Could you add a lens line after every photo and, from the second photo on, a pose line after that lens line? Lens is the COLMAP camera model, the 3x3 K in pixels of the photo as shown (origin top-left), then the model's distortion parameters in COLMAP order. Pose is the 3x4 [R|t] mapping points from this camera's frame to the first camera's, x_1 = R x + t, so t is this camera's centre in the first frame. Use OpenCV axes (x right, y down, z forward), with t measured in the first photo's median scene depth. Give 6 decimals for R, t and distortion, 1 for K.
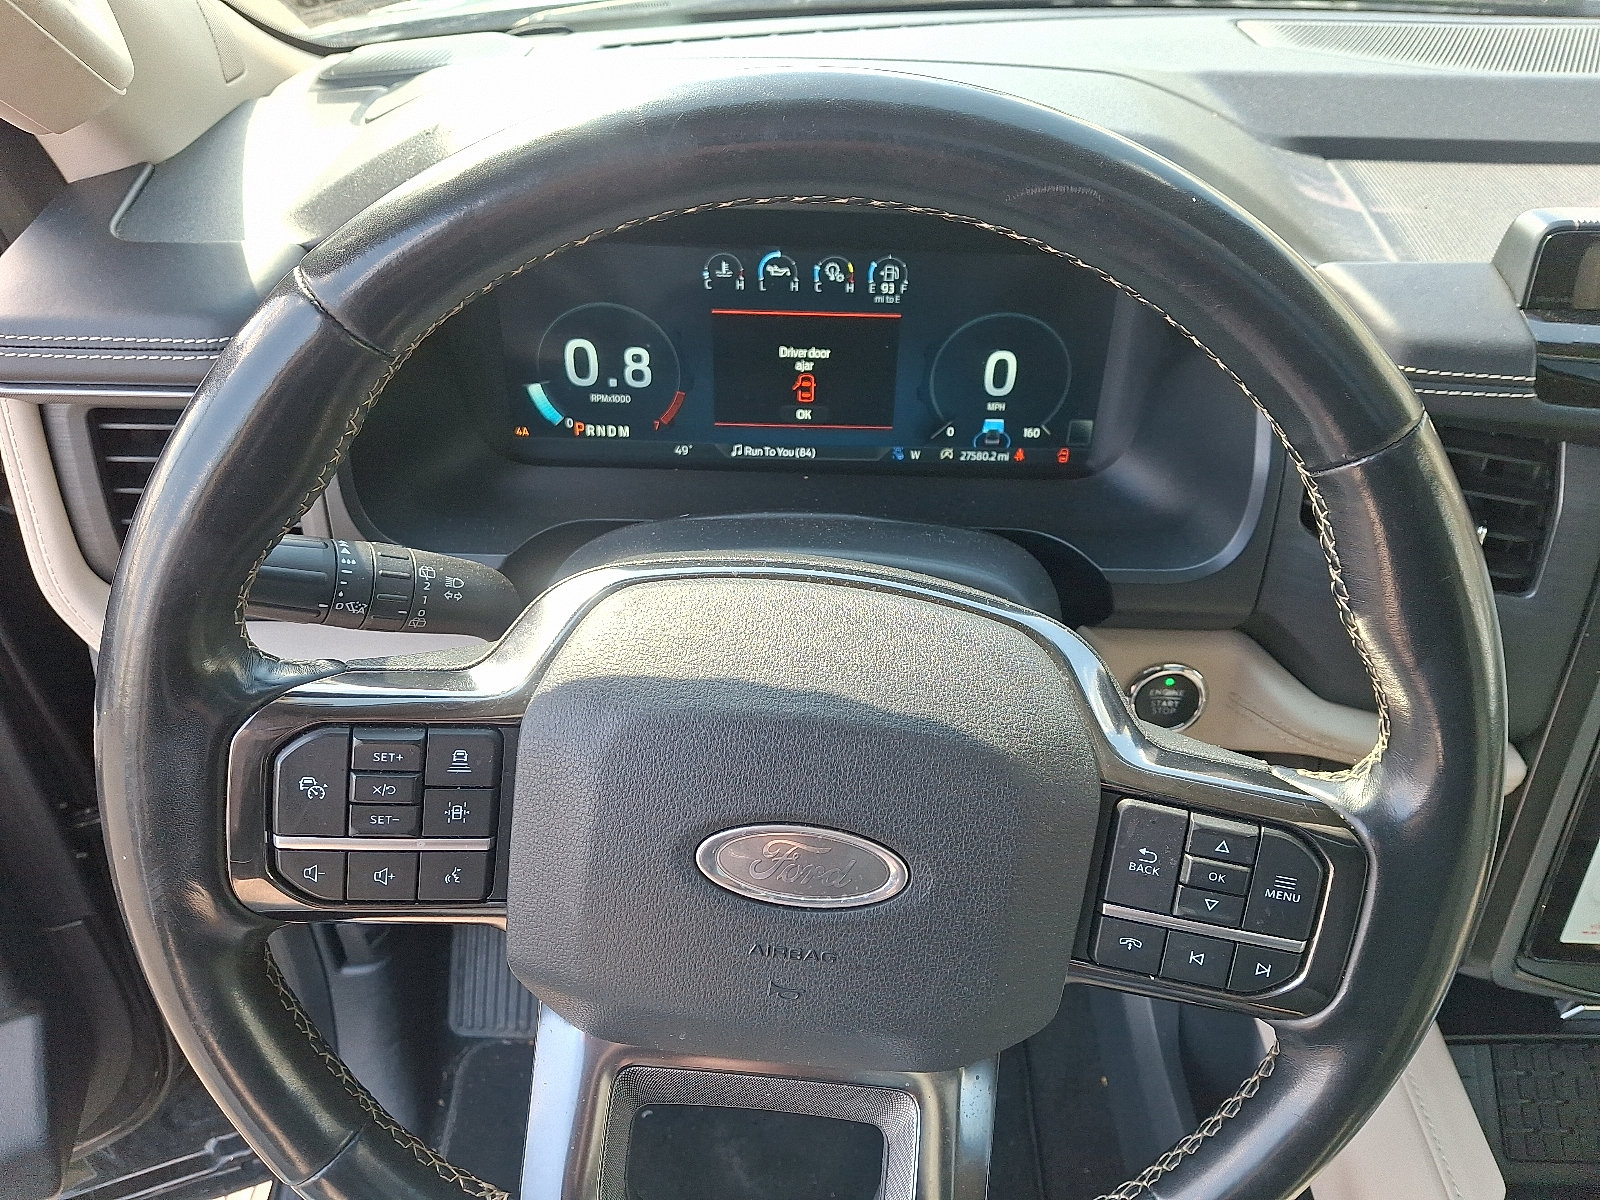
lens RADIAL K [[1154.8, 0, 800.0], [0, 1154.8, 600.0], [0, 0, 1]] dist [0.088309, -0.221253]
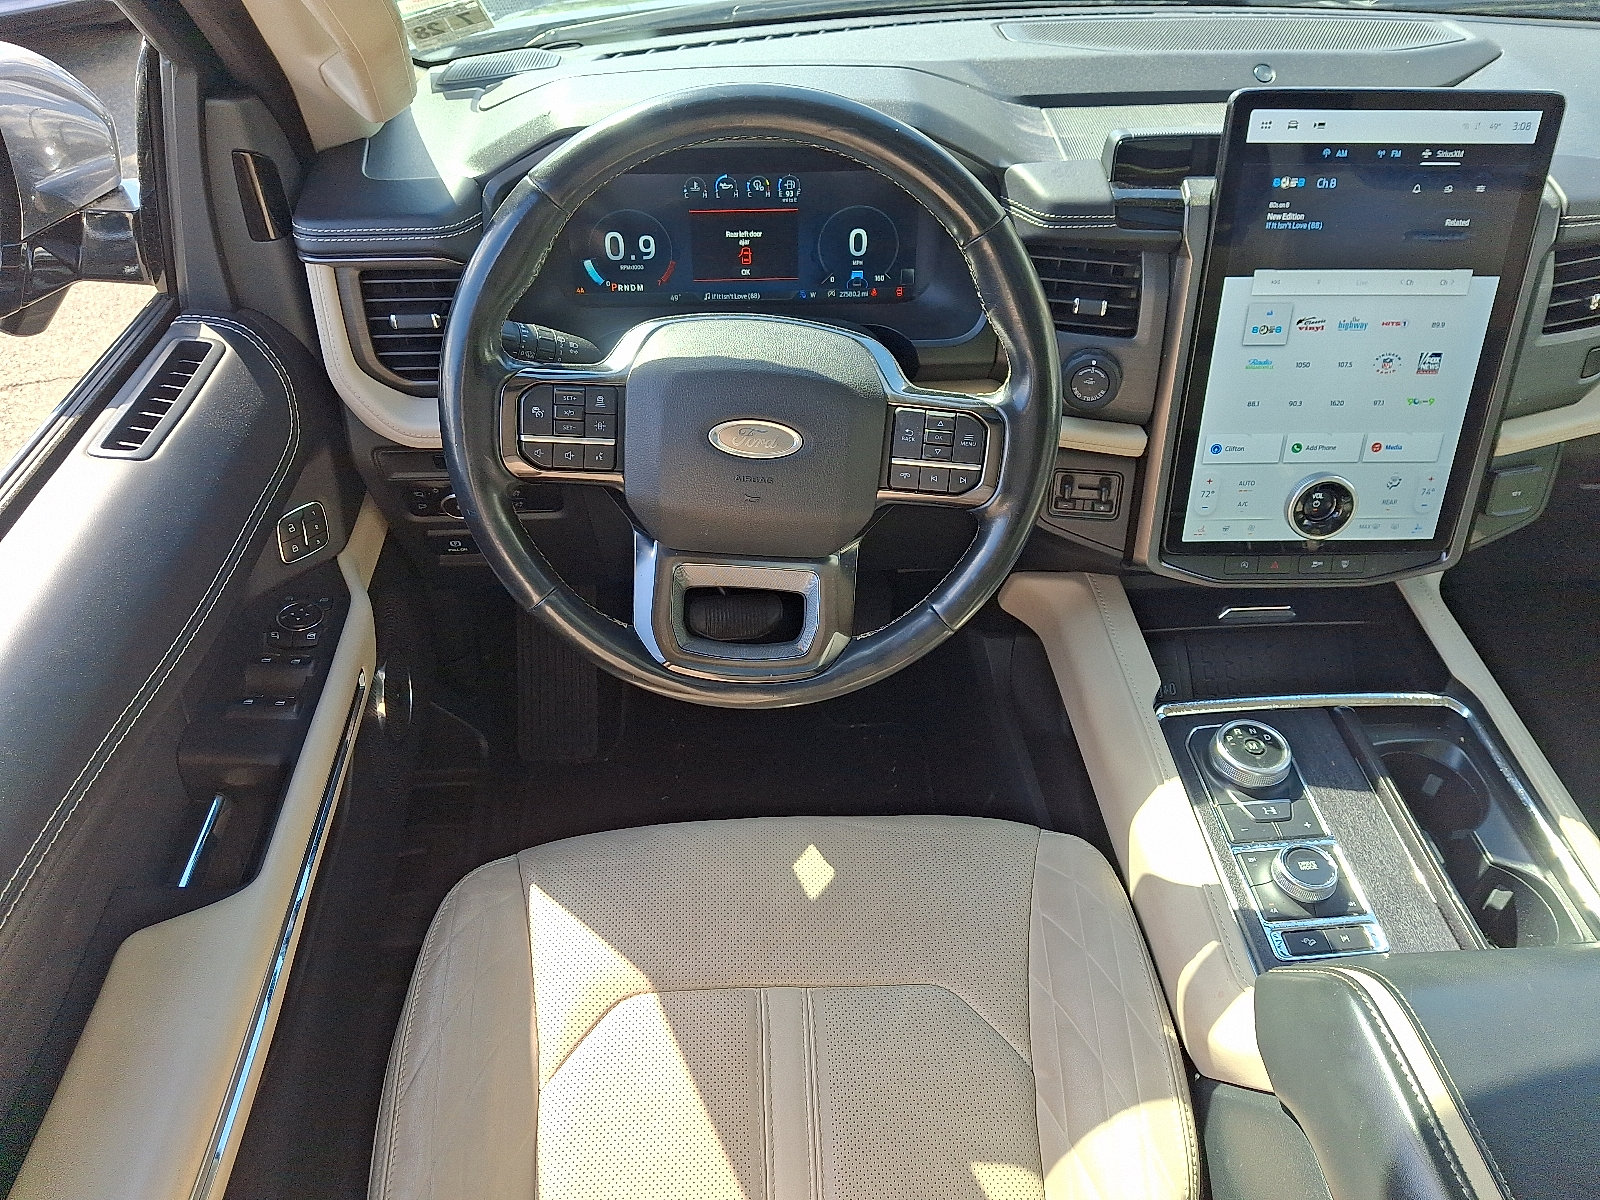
lens RADIAL K [[1154.8, 0, 800.0], [0, 1154.8, 600.0], [0, 0, 1]] dist [0.088309, -0.221253]
pose [[0.997720, -0.055691, 0.038121, -0.010271], [0.054513, 0.998024, 0.031261, 0.309139], [-0.039787, -0.029112, 0.998784, -0.824239]]
